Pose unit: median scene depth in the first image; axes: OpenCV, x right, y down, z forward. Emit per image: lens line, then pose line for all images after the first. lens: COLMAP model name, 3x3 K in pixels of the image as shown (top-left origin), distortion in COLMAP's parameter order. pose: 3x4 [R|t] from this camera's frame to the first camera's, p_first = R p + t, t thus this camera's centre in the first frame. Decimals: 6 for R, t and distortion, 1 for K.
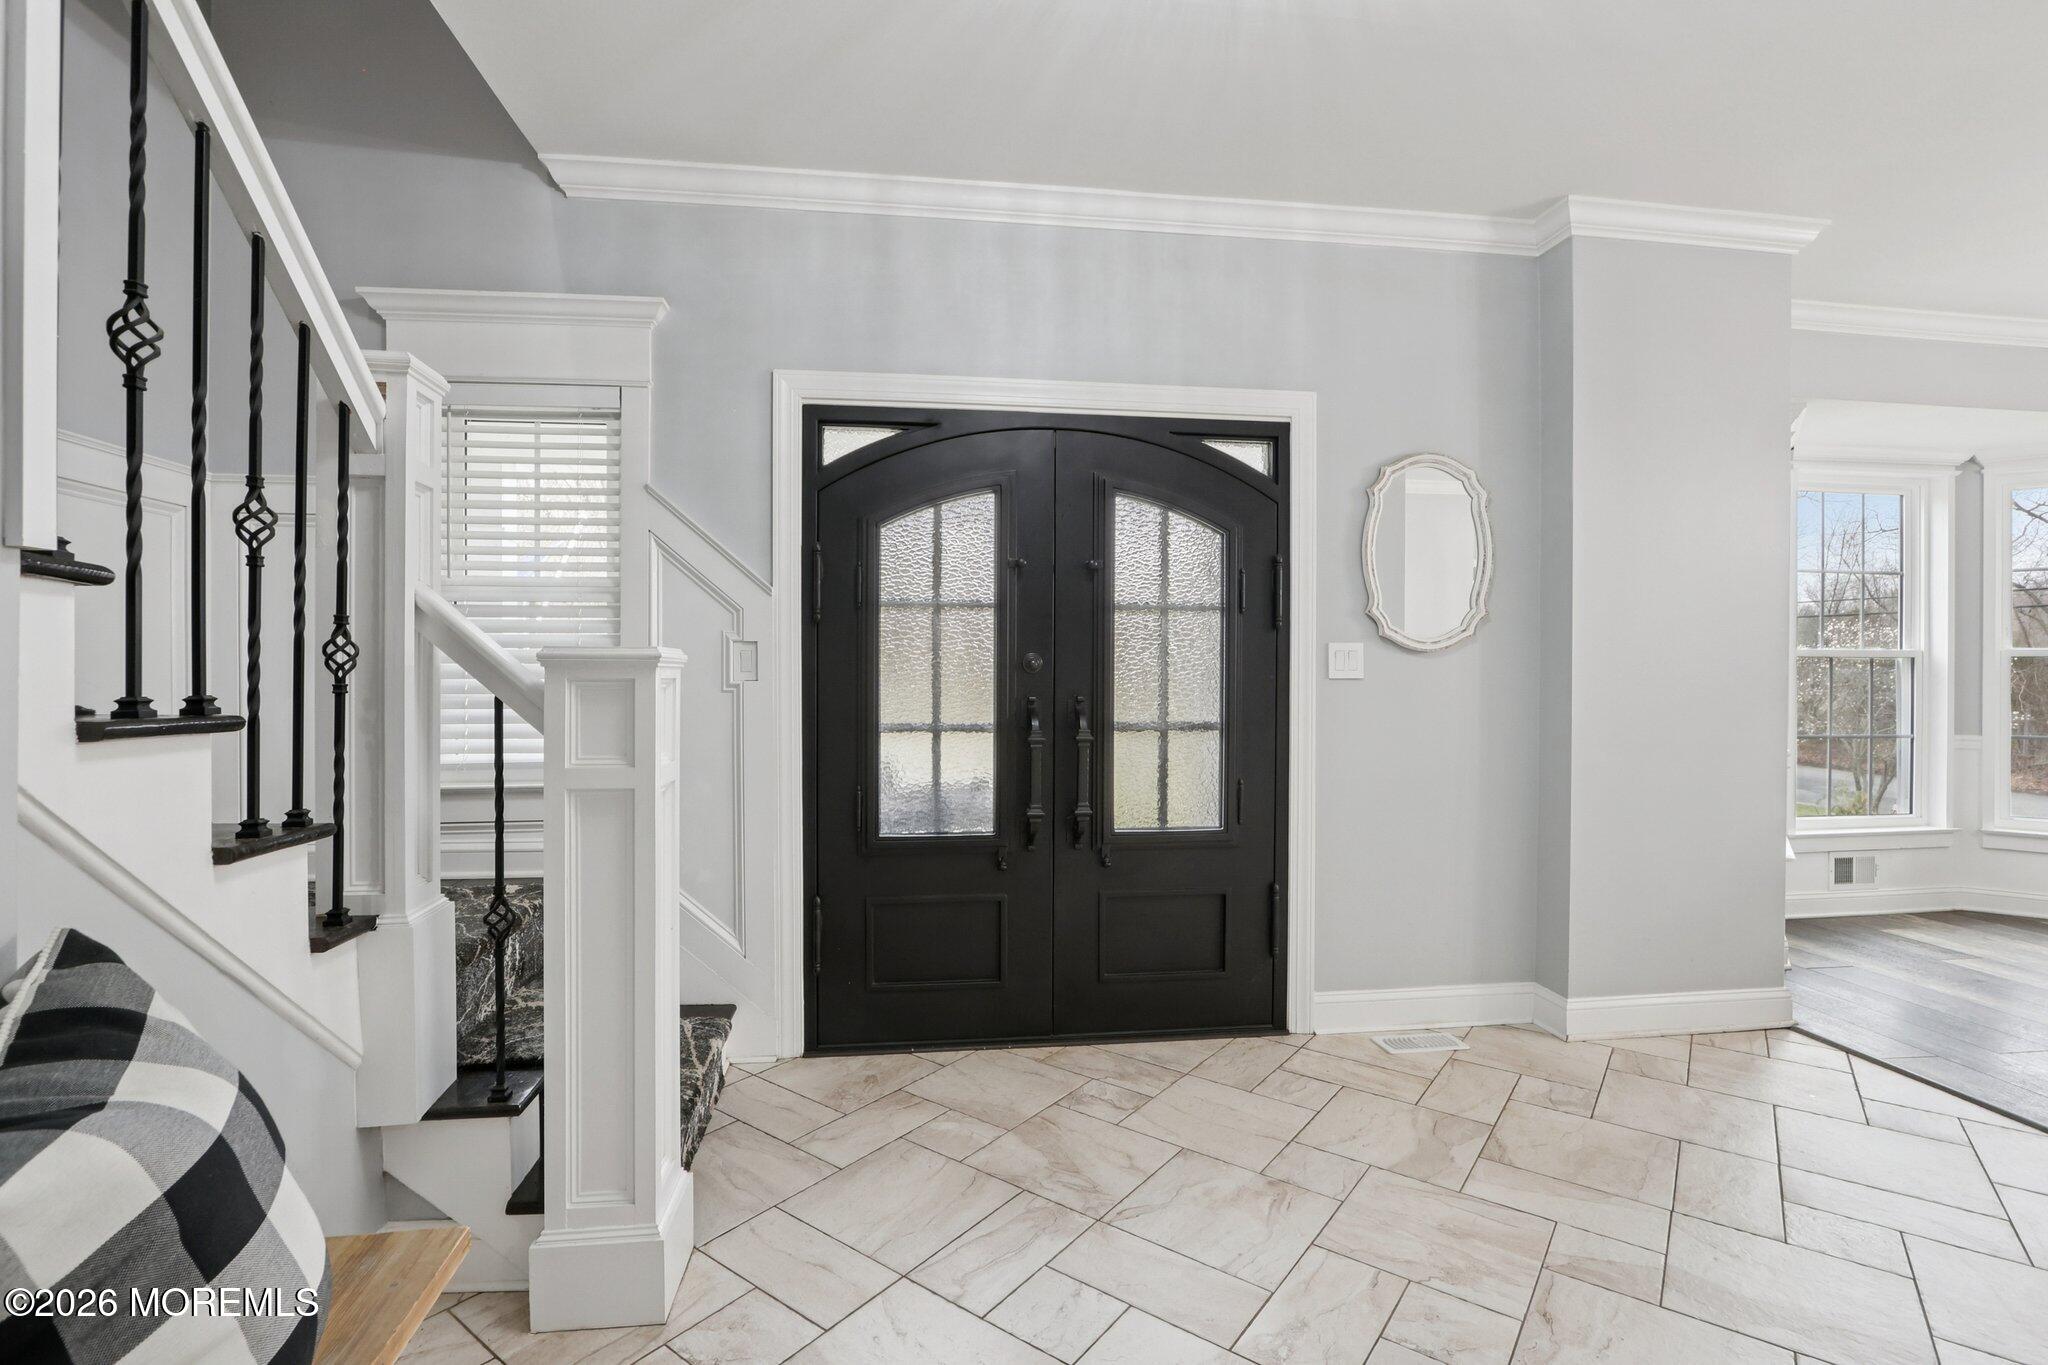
lens RADIAL K [[950.1, 0, 1010.2], [0, 950.1, 679.1], [0, 0, 1]] dist [-0.012132, 0.001061]
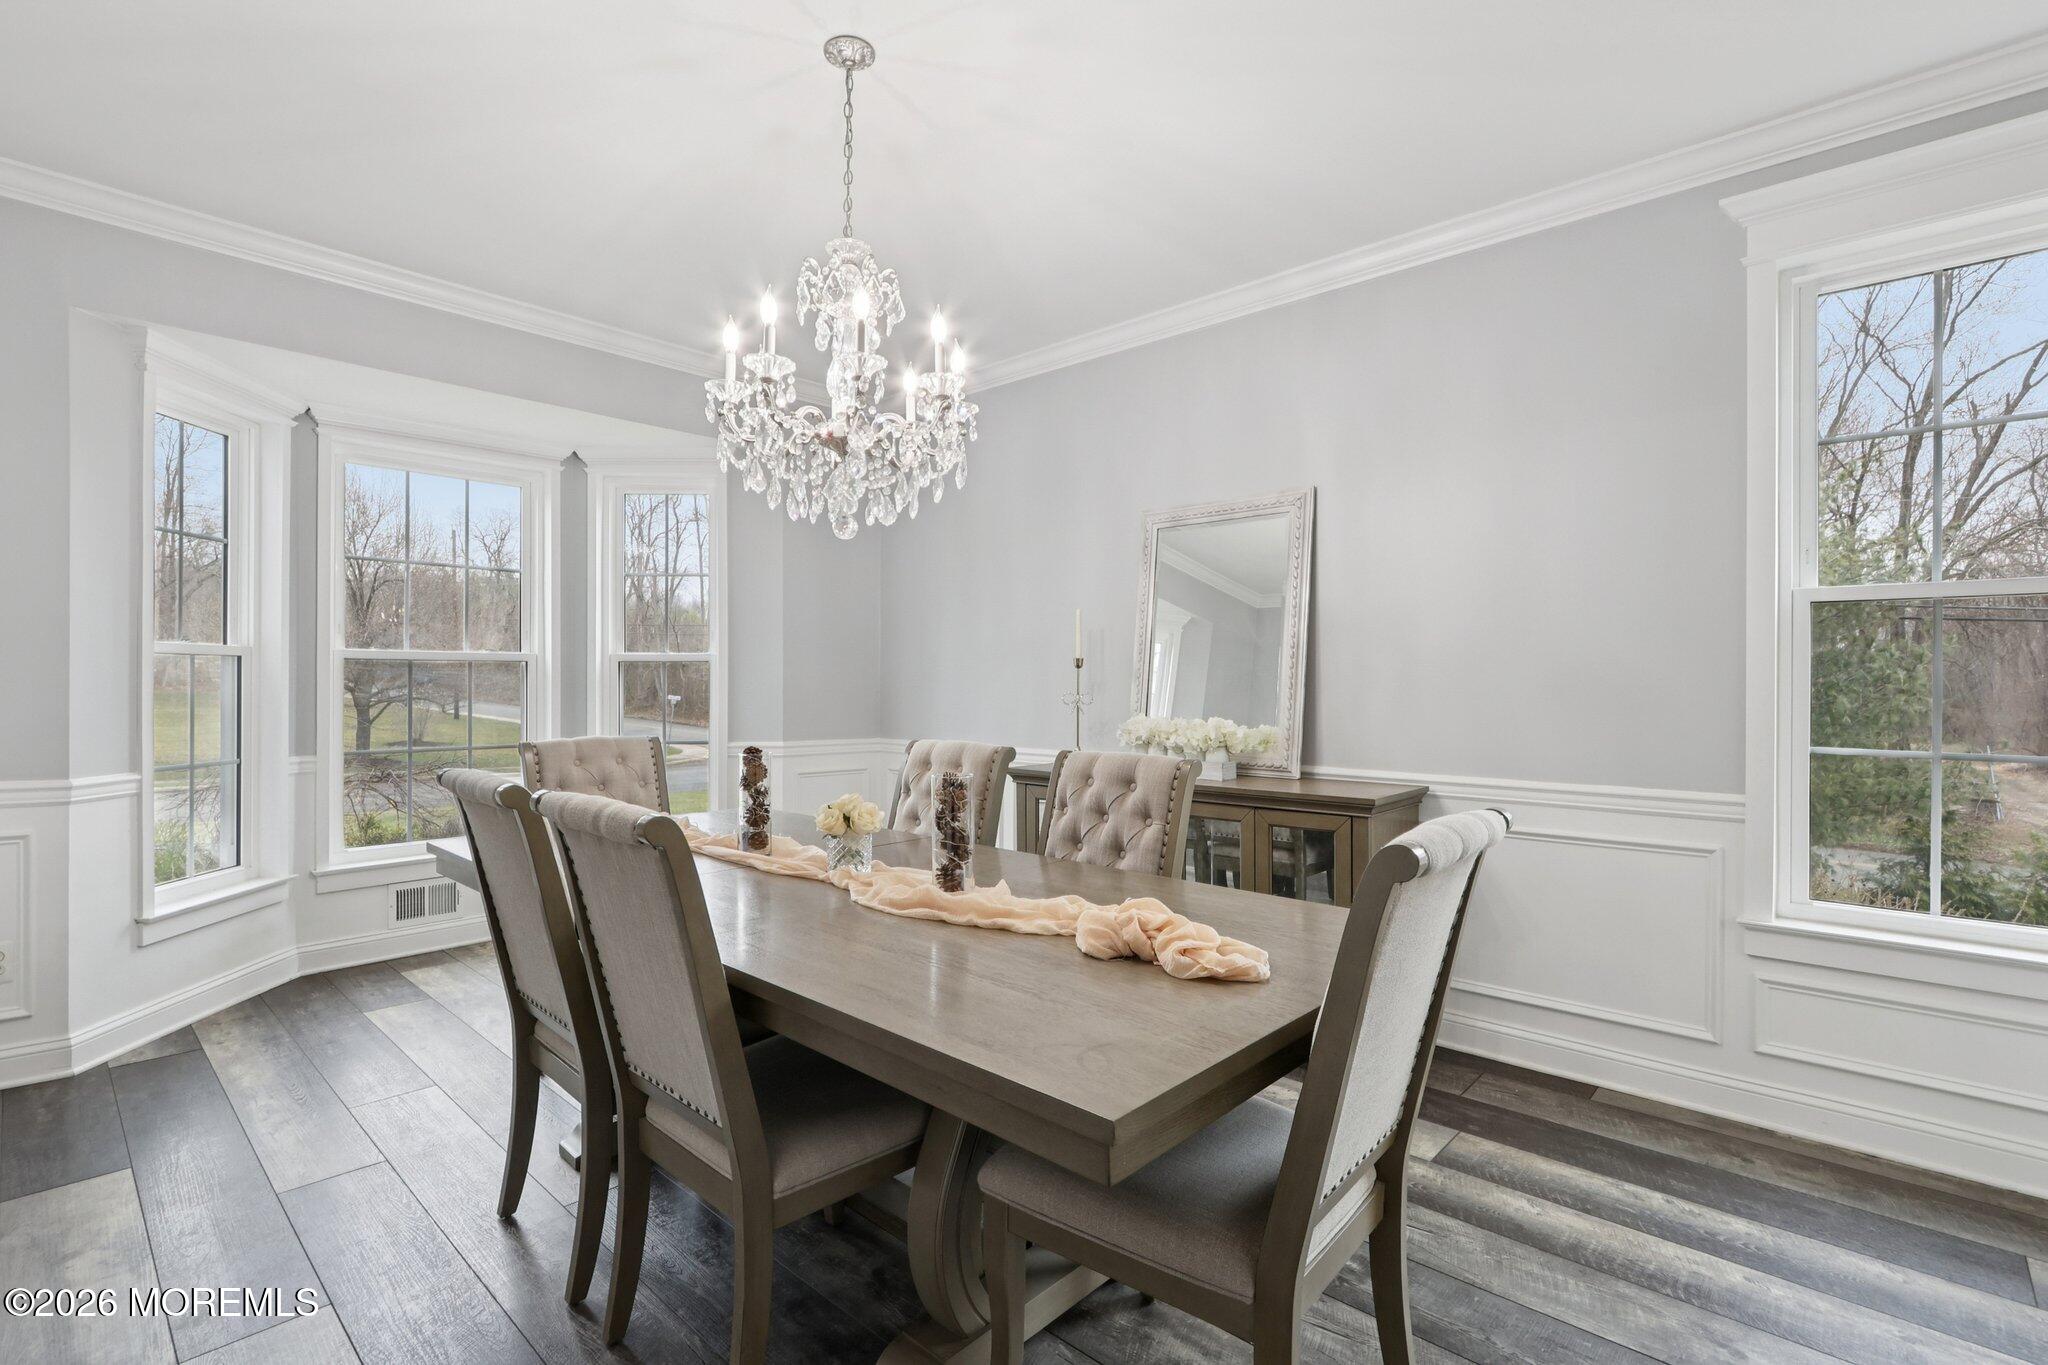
lens RADIAL K [[950.1, 0, 1010.2], [0, 950.1, 679.1], [0, 0, 1]] dist [-0.012132, 0.001061]
pose [[0.775194, -0.002786, 0.631717, 0.760431], [0.005392, 0.999983, -0.002207, -0.000306], [-0.631700, 0.005117, 0.775196, -0.034935]]
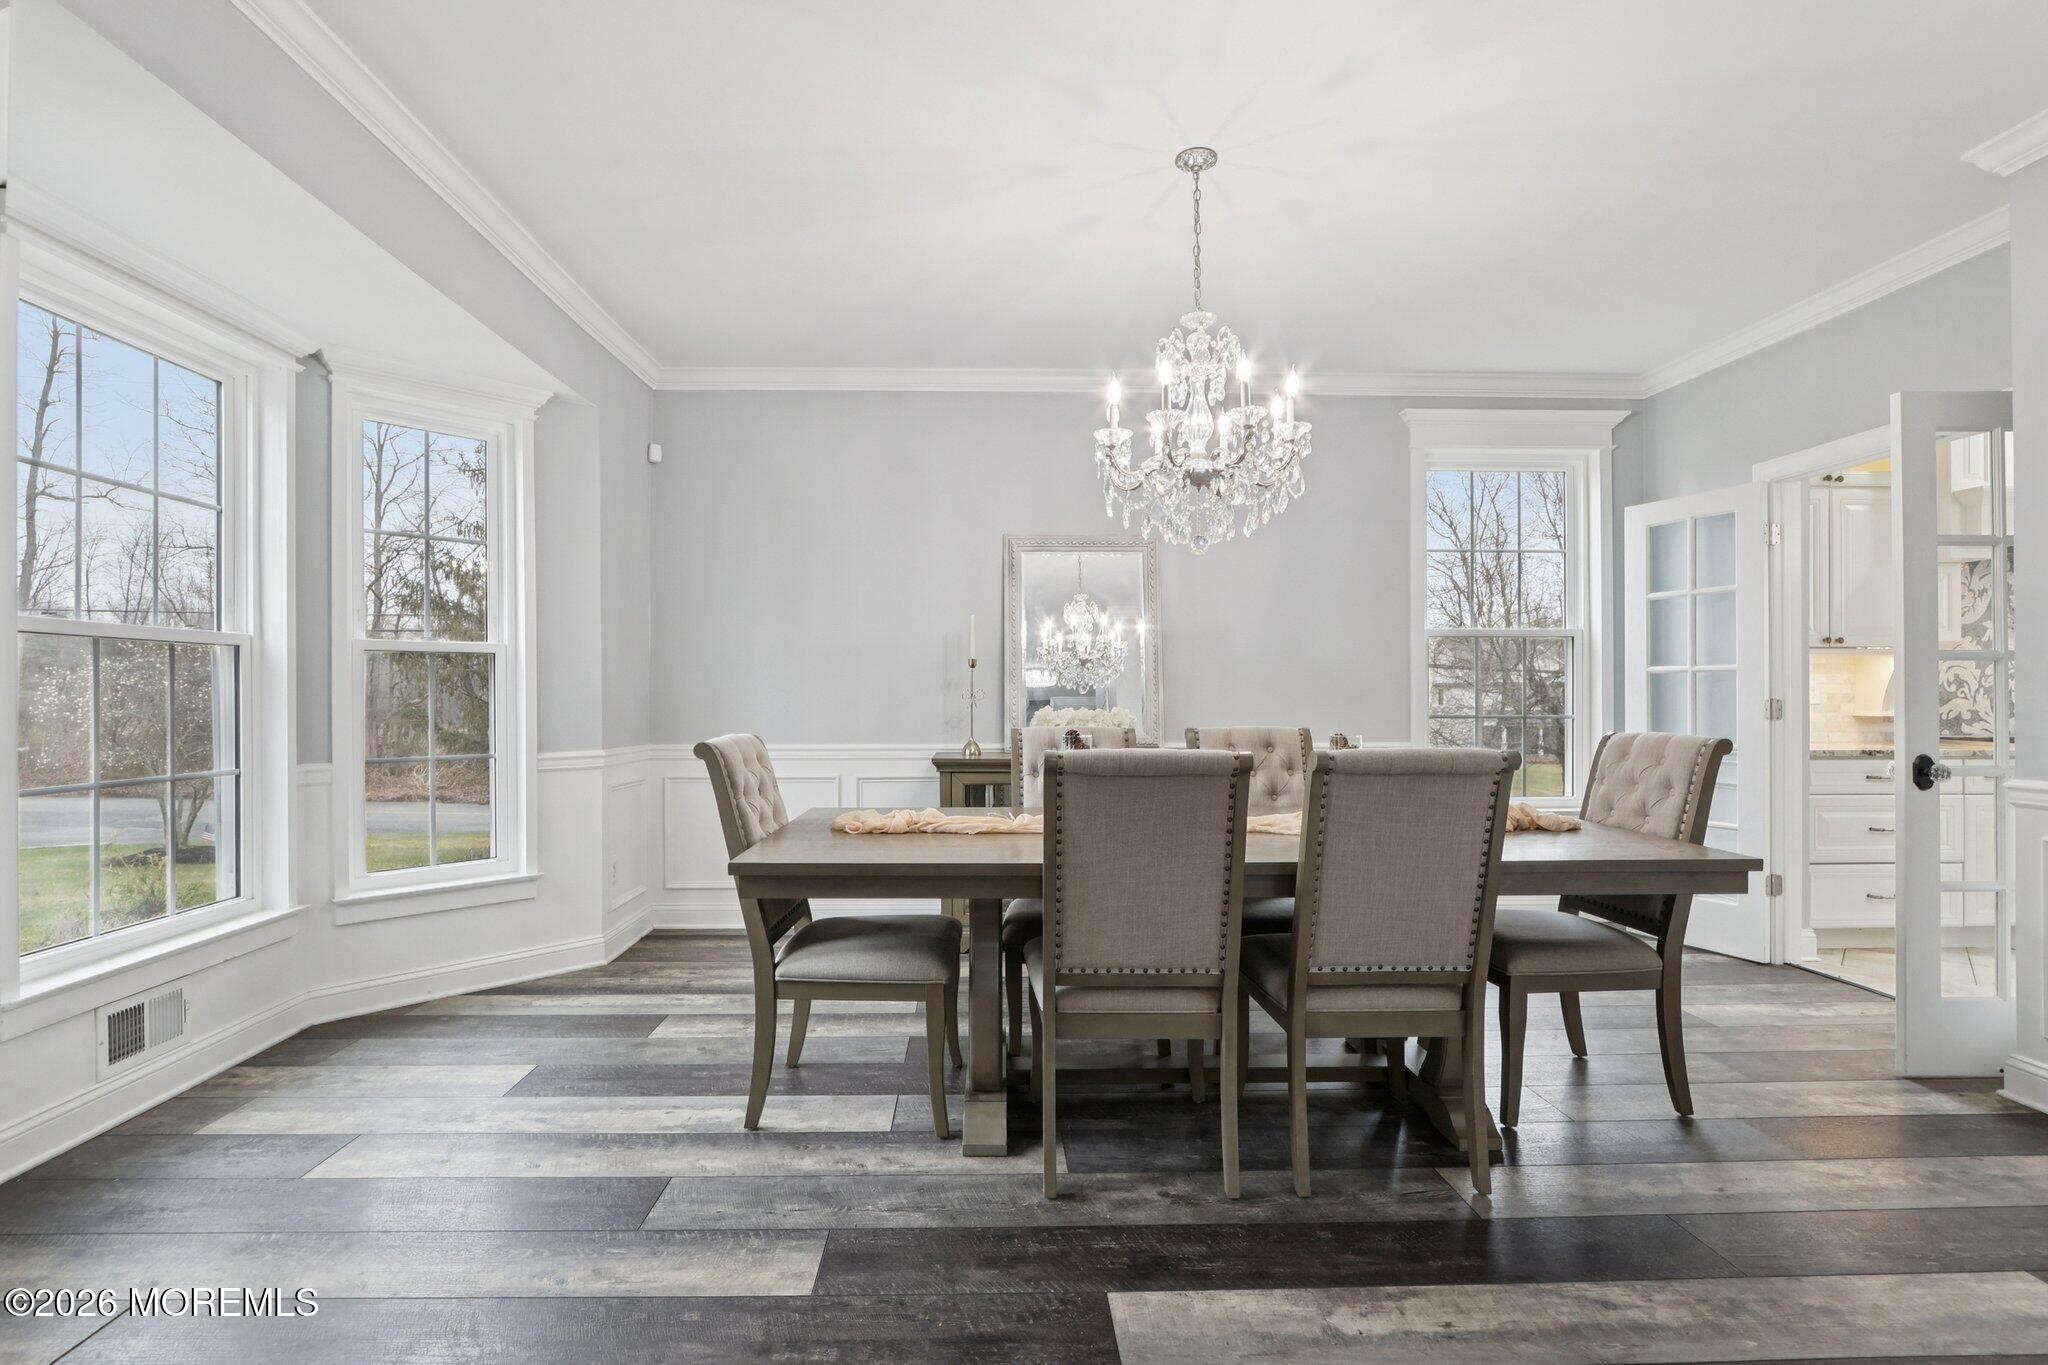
lens RADIAL K [[950.8, 0, 1015.4], [0, 950.8, 693.3], [0, 0, 1]] dist [-0.015003, -0.000125]
pose [[0.102858, -0.005364, 0.994682, 0.404351], [0.006449, 0.999968, 0.004726, 0.009461], [-0.994675, 0.005928, 0.102889, 0.435702]]
